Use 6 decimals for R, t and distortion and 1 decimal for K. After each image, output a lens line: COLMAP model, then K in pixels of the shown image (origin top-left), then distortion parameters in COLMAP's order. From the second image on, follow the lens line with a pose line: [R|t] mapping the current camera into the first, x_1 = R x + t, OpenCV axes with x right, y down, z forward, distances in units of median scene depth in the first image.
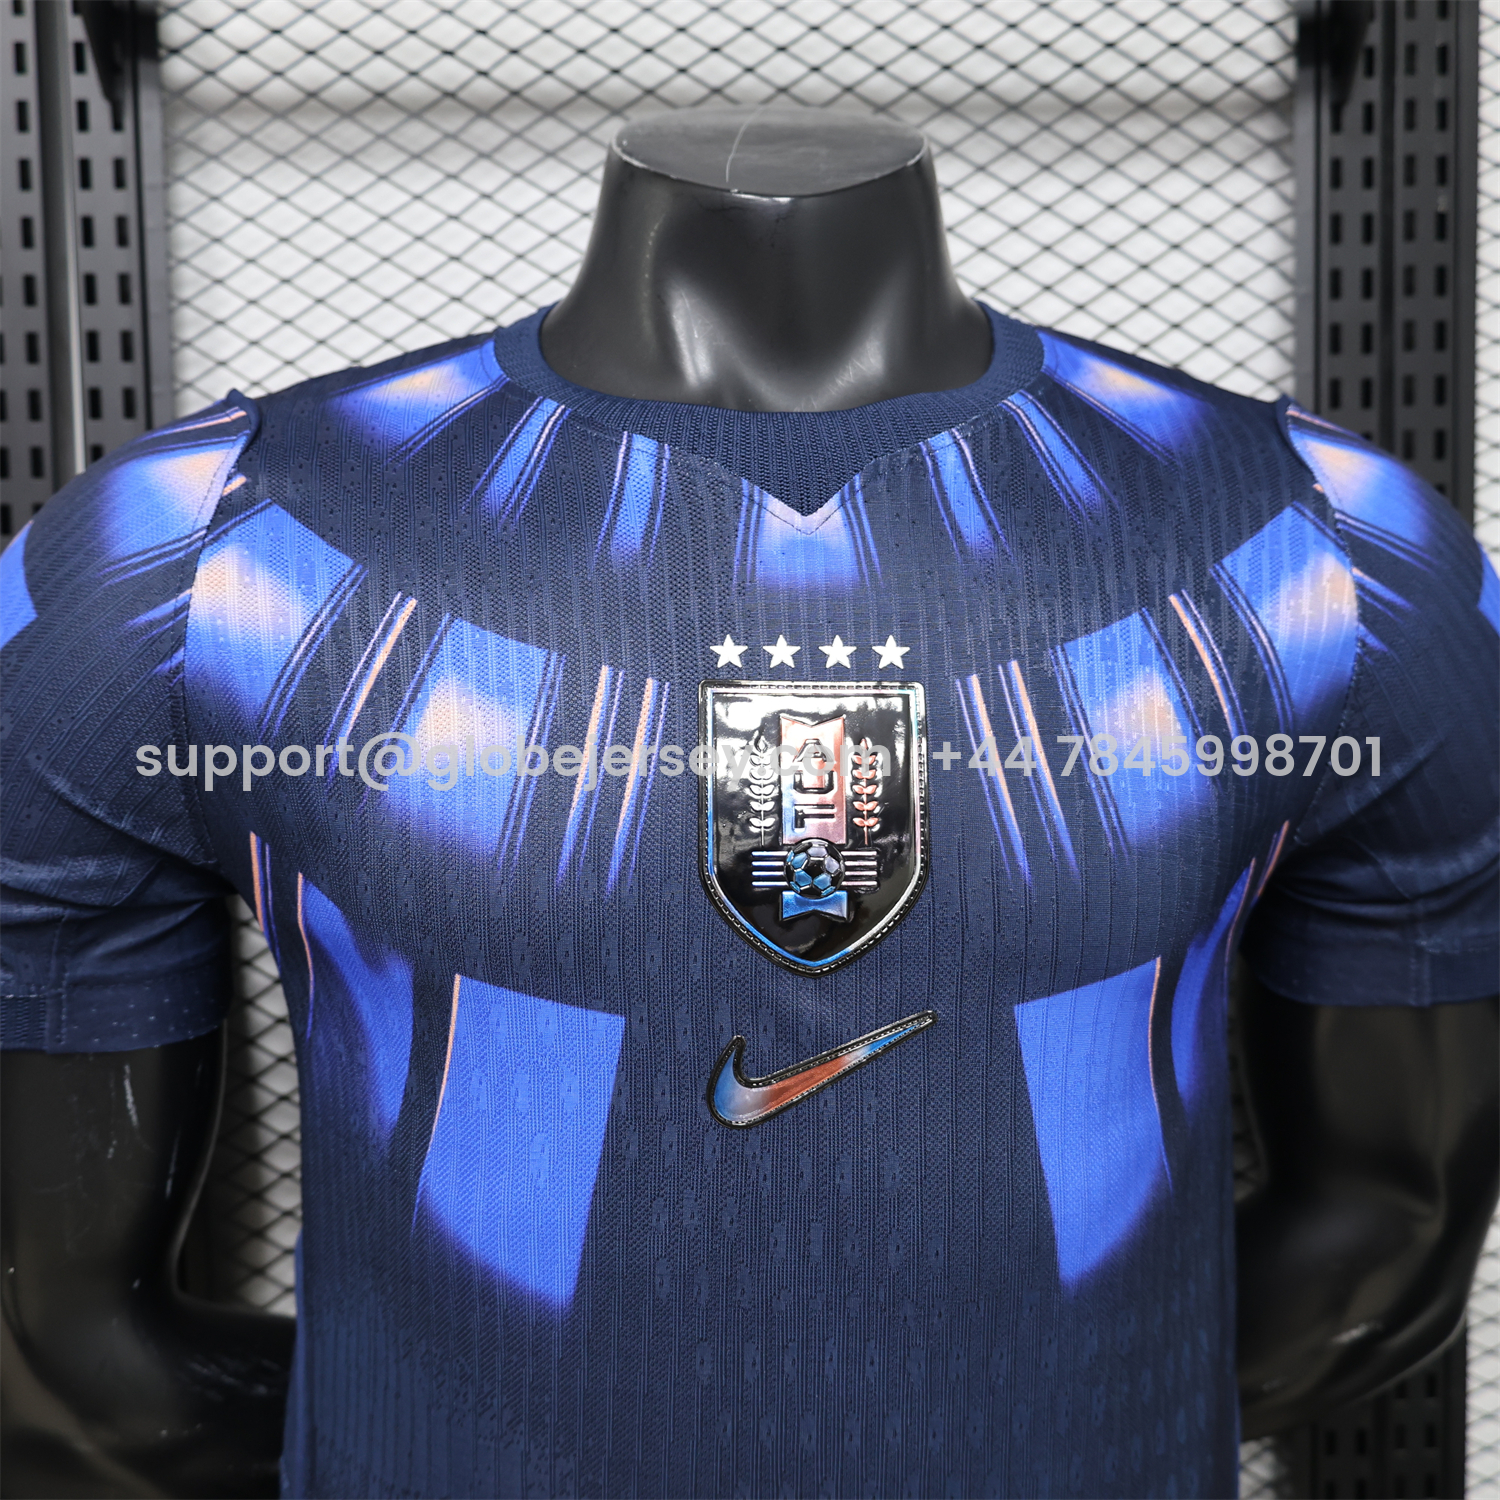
lens RADIAL K [[1525.5, 0, 750.0], [0, 1525.5, 750.0], [0, 0, 1]] dist [0.009850, 0.015148]
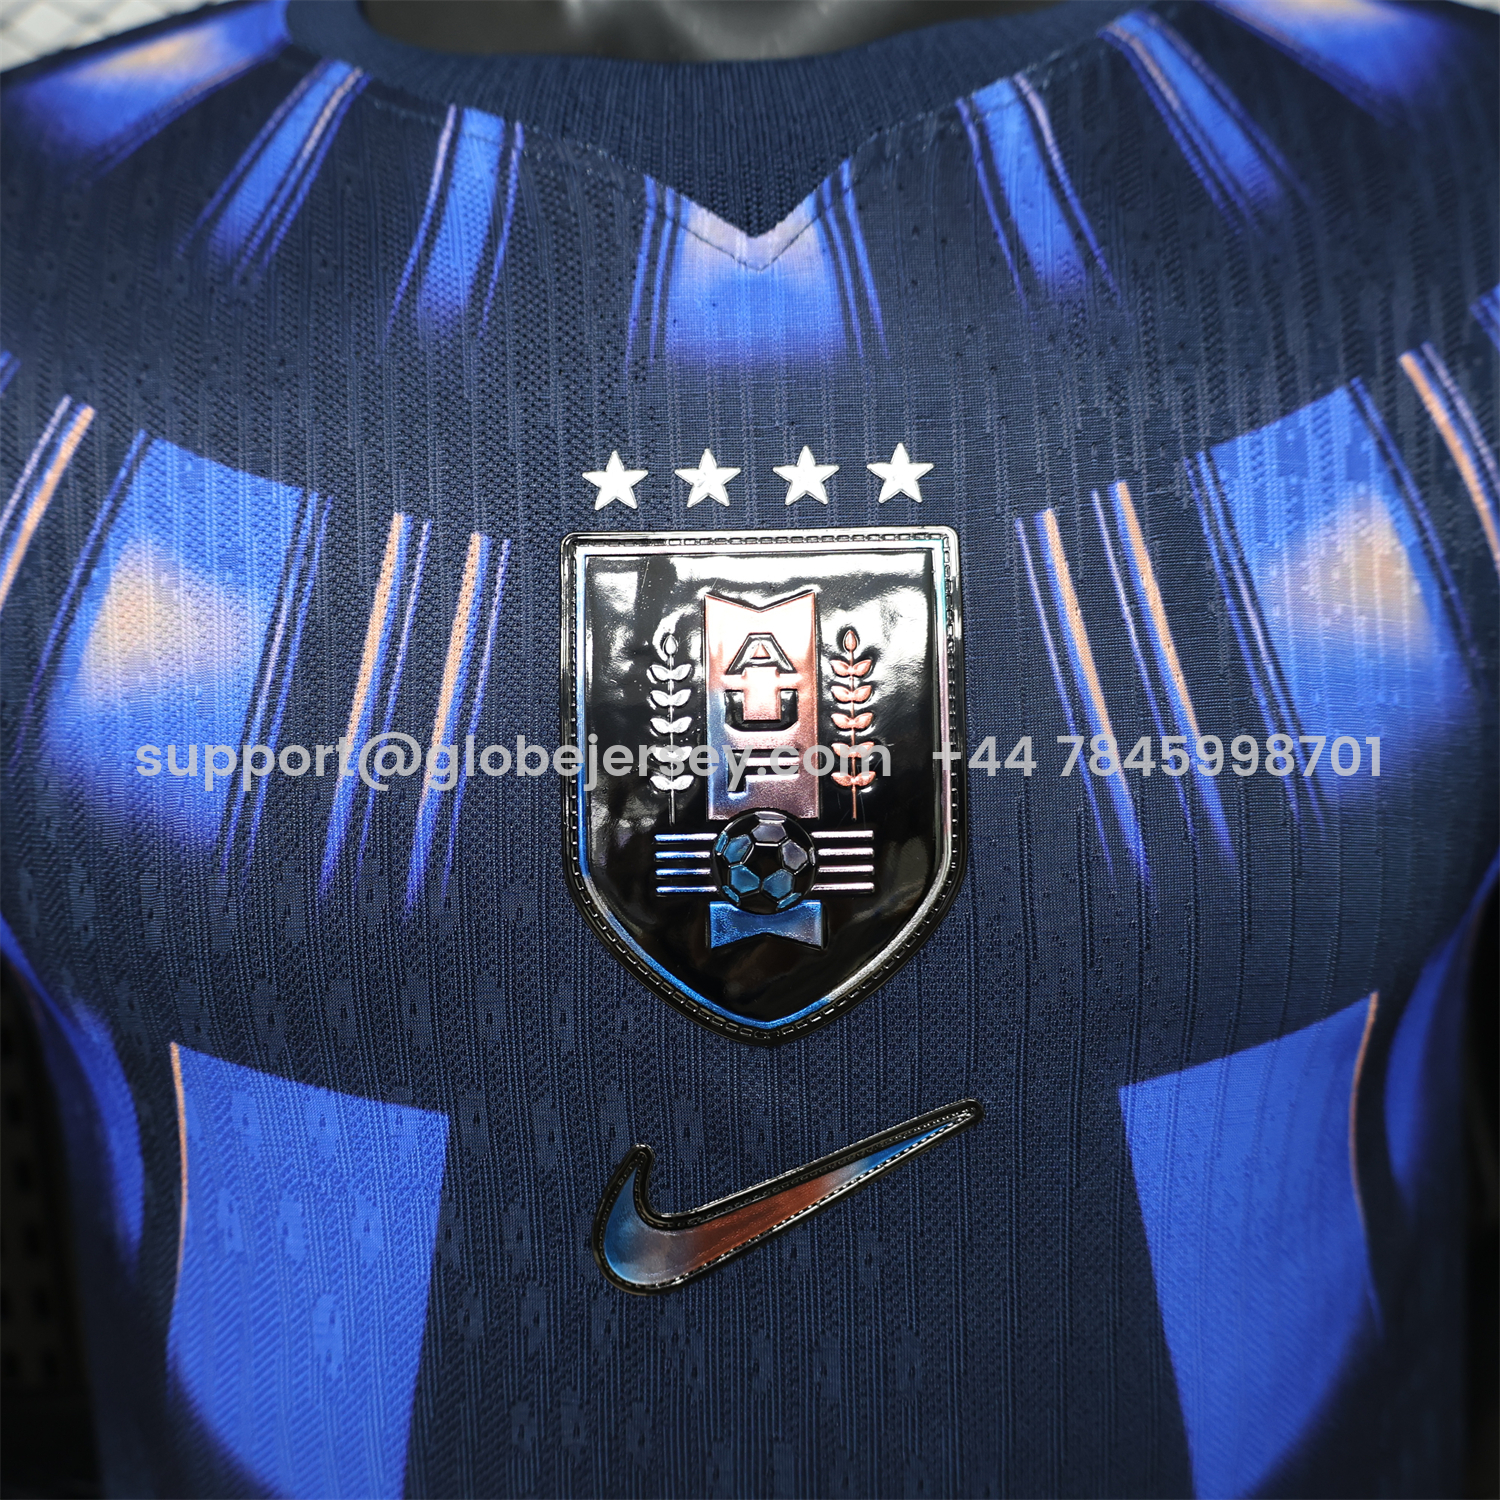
lens RADIAL K [[1525.5, 0, 750.0], [0, 1525.5, 750.0], [0, 0, 1]] dist [0.009850, 0.015148]
pose [[0.996629, -0.017507, -0.080147, 0.080581], [0.026754, 0.992912, 0.115799, -0.029193], [0.077552, -0.117553, 0.990034, 0.422177]]
